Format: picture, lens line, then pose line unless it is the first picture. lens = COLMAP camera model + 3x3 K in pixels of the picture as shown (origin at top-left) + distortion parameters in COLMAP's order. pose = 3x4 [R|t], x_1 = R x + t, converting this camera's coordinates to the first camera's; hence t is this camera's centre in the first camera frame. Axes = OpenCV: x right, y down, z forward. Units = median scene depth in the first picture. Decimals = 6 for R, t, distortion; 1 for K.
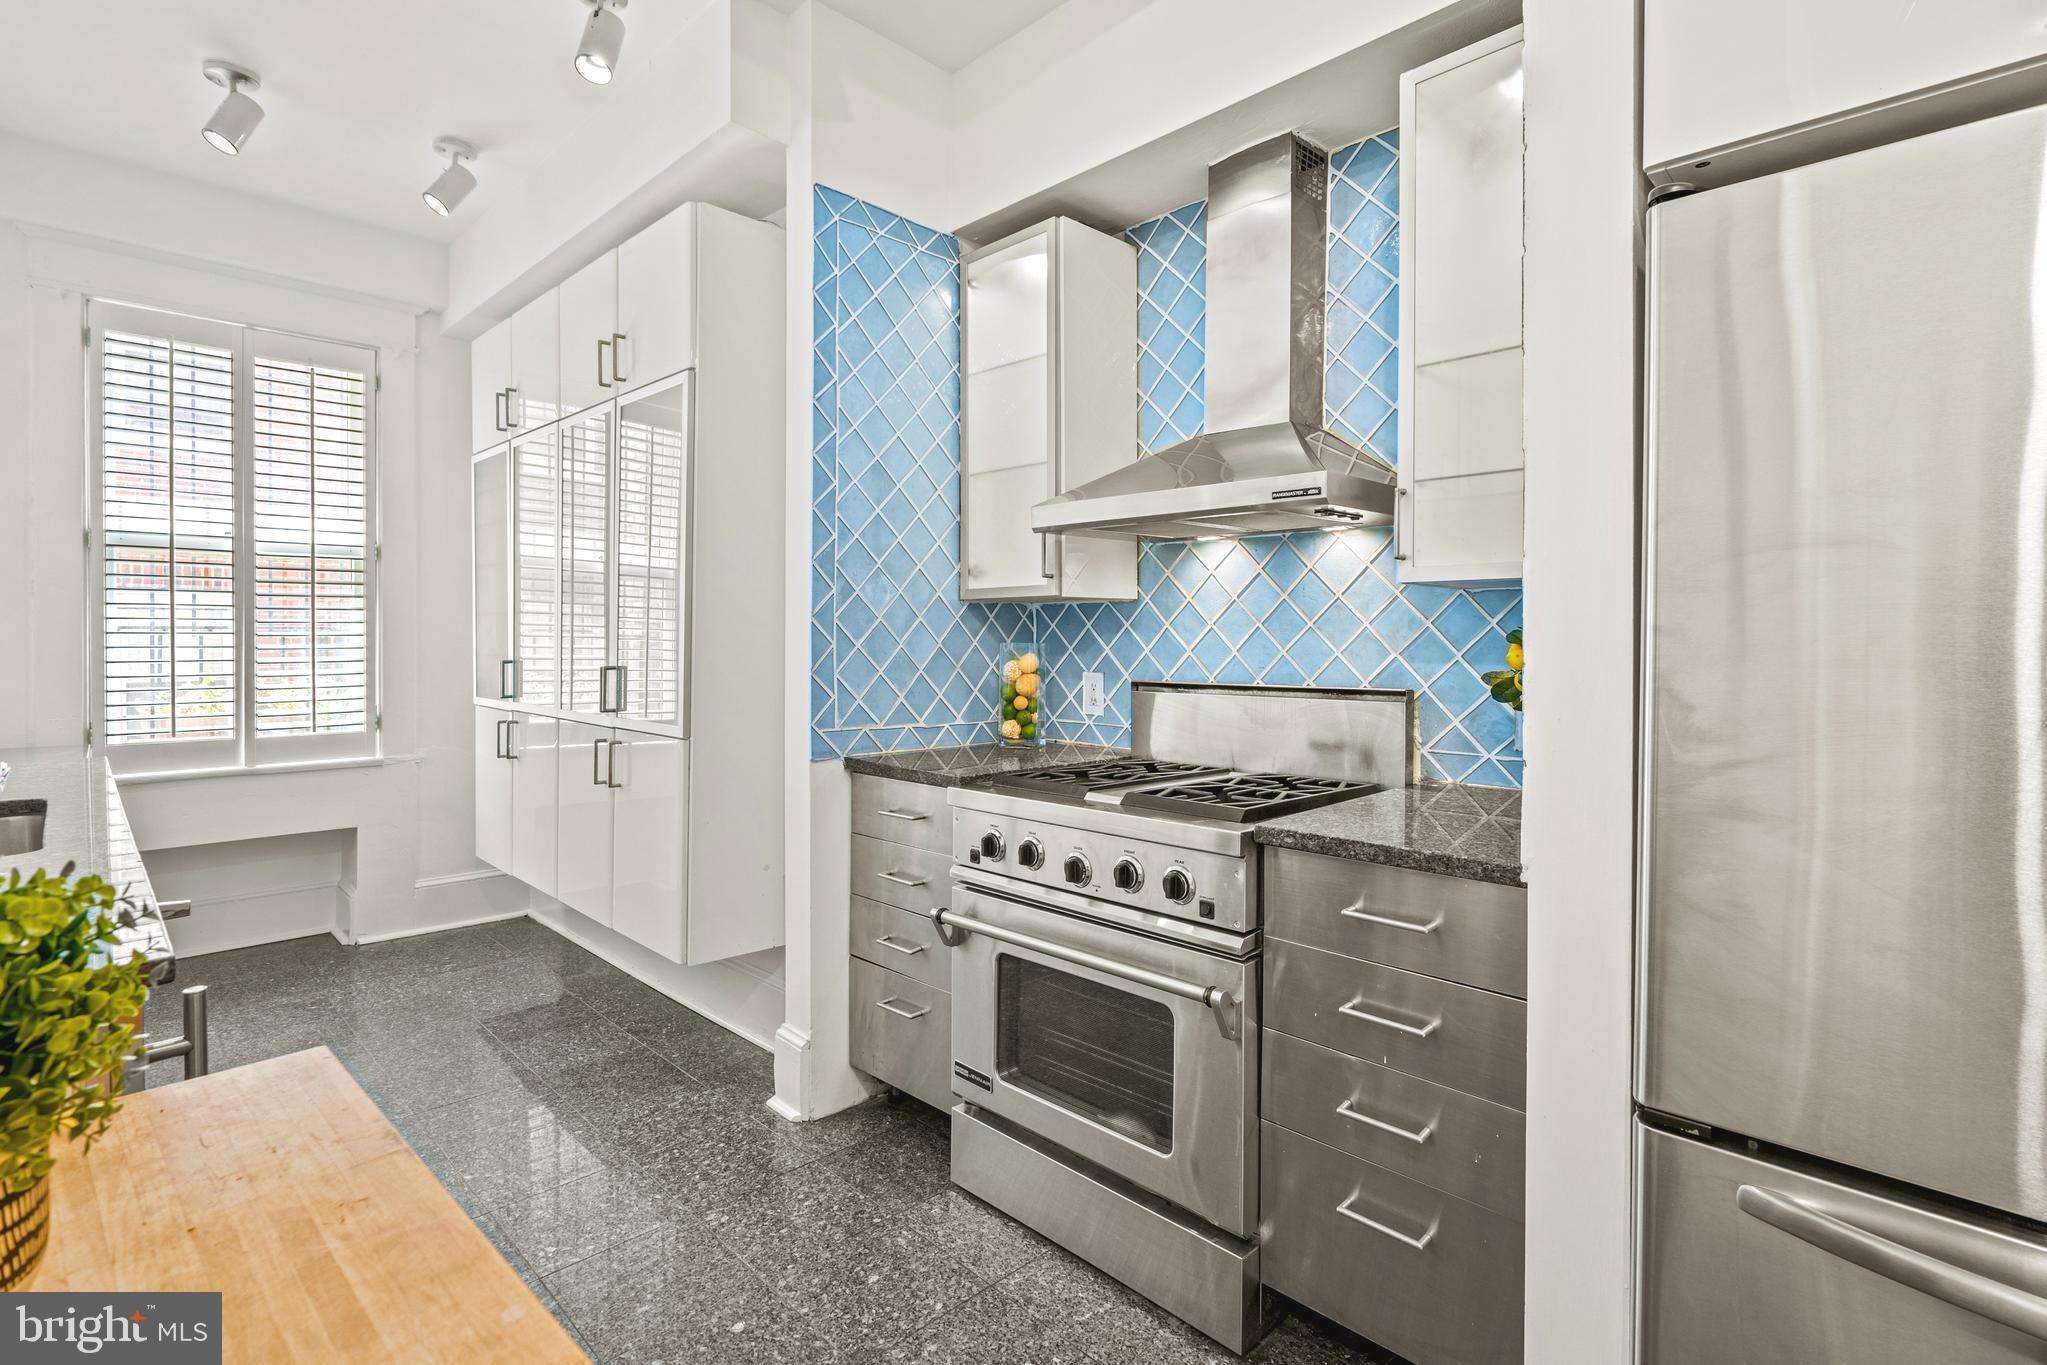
lens RADIAL K [[990.9, 0, 1012.6], [0, 990.9, 652.0], [0, 0, 1]] dist [0.001910, 0.000291]
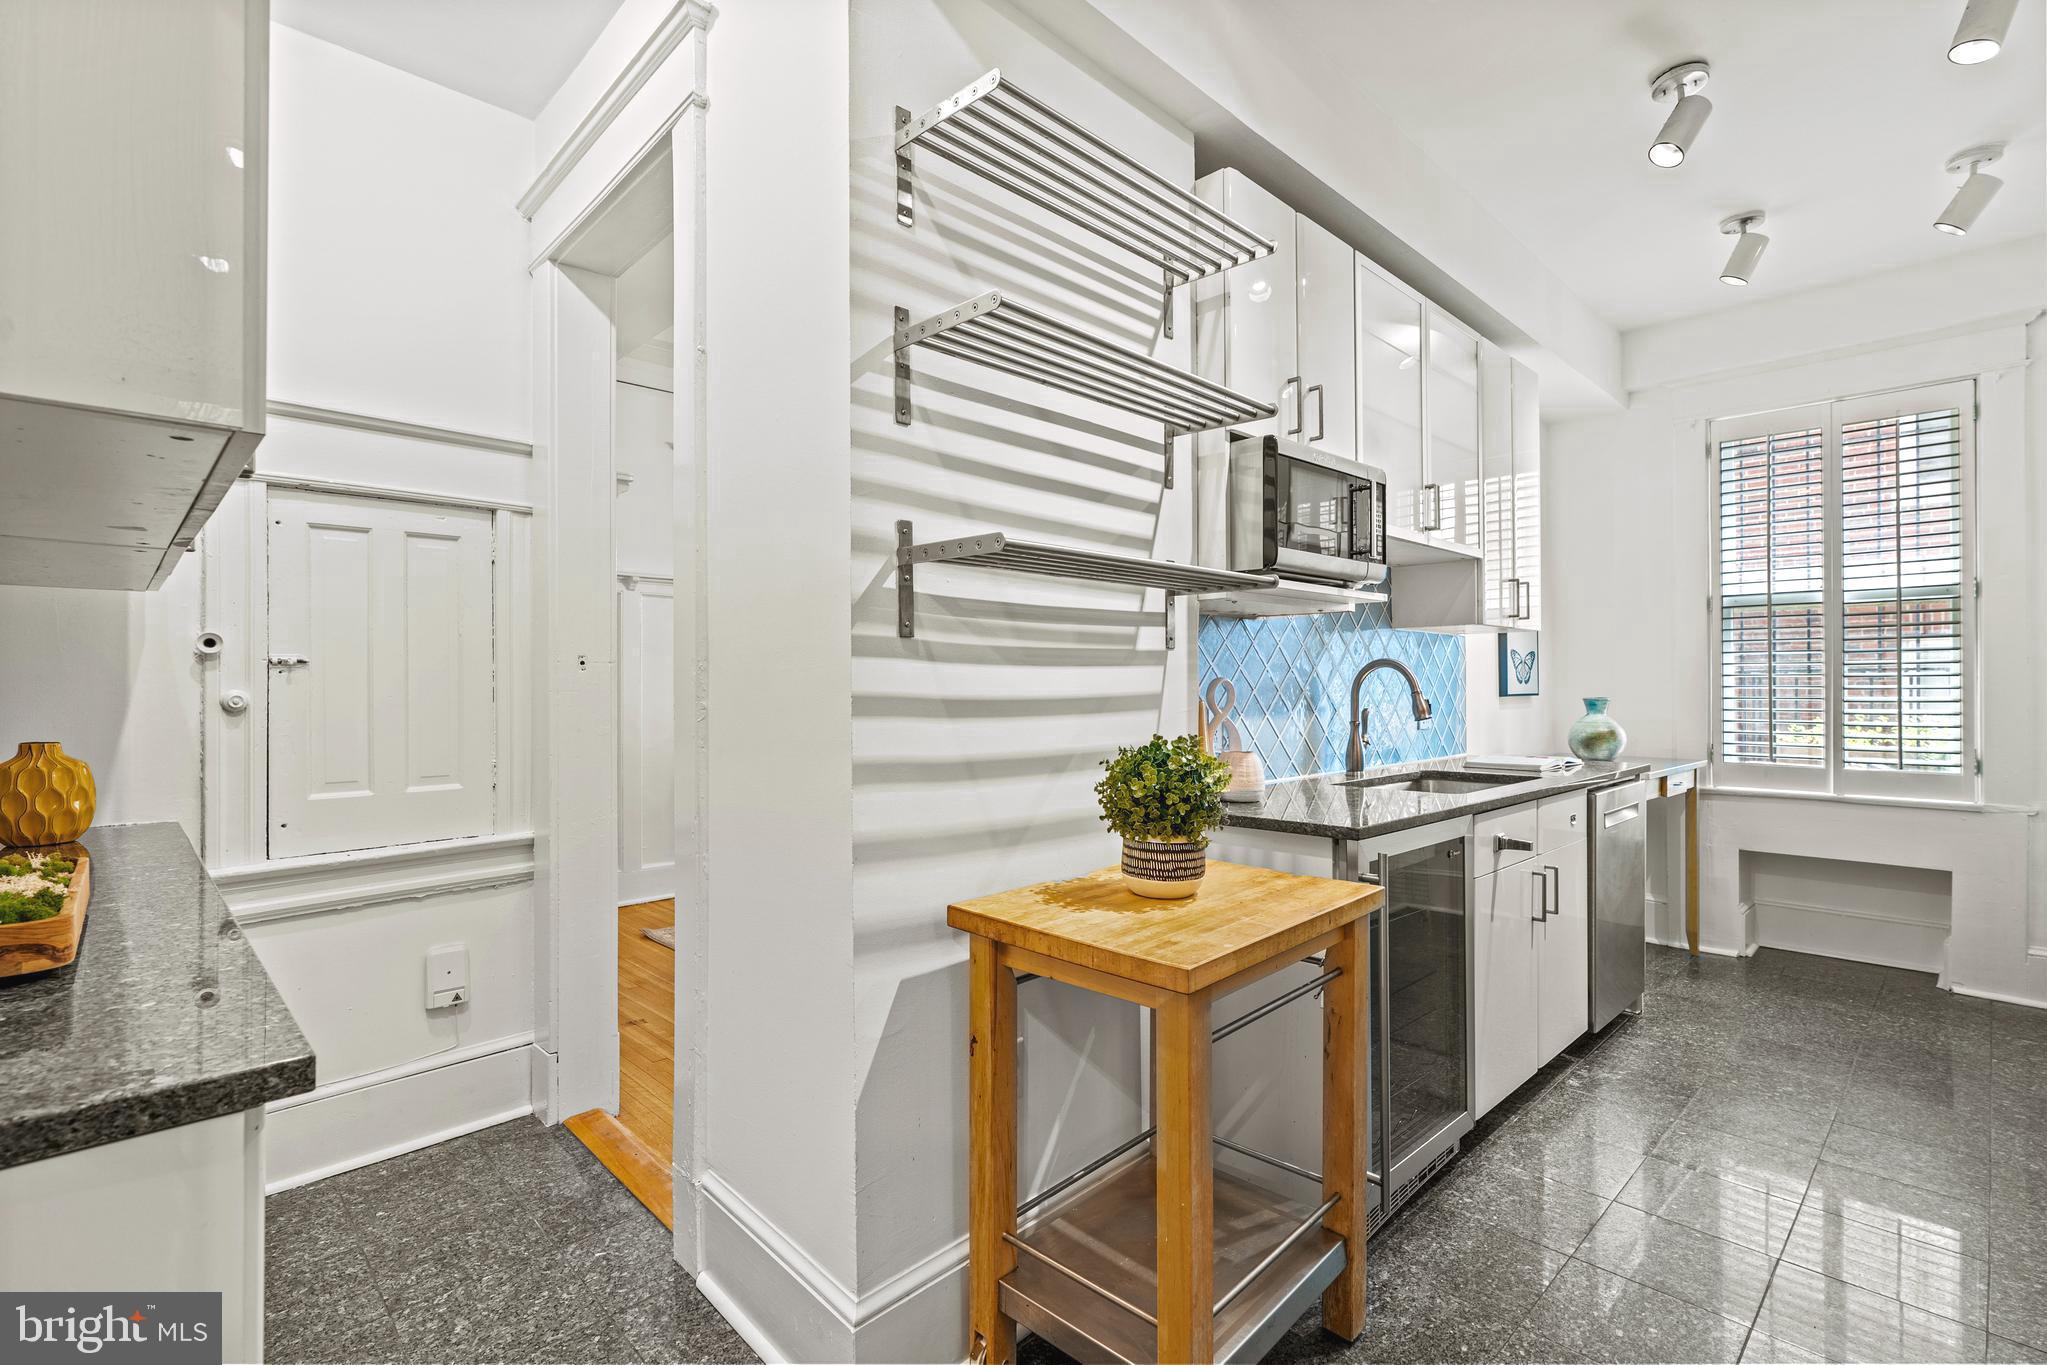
lens RADIAL K [[927.7, 0, 1022.3], [0, 927.7, 679.9], [0, 0, 1]] dist [-0.003774, -0.000231]
pose [[-0.001750, -0.009780, -0.999951, 0.270104], [-0.018774, 0.999776, -0.009745, 0.014163], [0.999822, 0.018756, -0.001933, 0.085035]]
